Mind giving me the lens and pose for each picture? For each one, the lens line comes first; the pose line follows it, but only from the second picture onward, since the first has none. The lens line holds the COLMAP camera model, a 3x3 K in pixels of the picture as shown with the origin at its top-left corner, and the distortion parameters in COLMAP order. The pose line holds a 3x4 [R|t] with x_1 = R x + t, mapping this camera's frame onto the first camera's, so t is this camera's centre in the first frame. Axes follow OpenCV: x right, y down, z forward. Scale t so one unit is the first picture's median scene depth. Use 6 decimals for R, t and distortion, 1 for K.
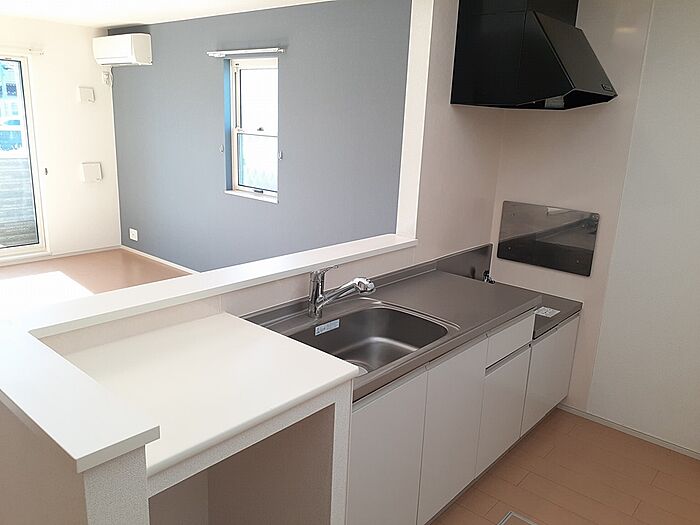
lens RADIAL K [[563.4, 0, 365.3], [0, 563.4, 263.9], [0, 0, 1]] dist [-0.001016, -0.035418]
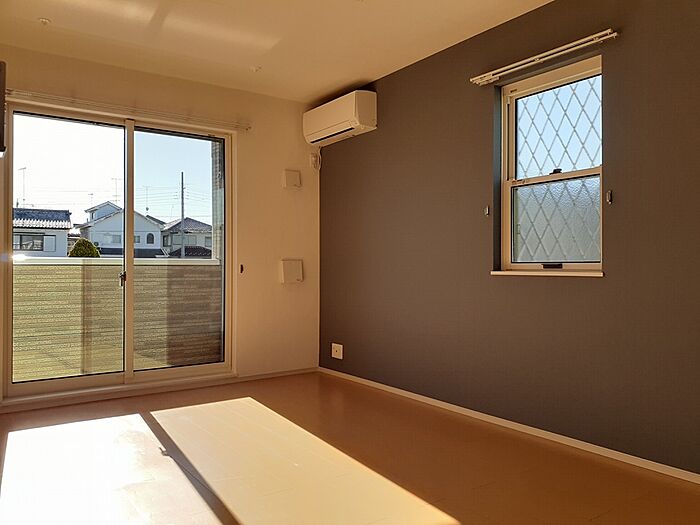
lens RADIAL K [[546.5, 0, 360.0], [0, 546.5, 260.4], [0, 0, 1]] dist [0.030456, -0.003495]
pose [[0.970794, -0.050543, -0.234528, -0.219232], [-0.015721, 0.962054, -0.272407, 0.034723], [0.239397, 0.268138, 0.933162, 0.304681]]
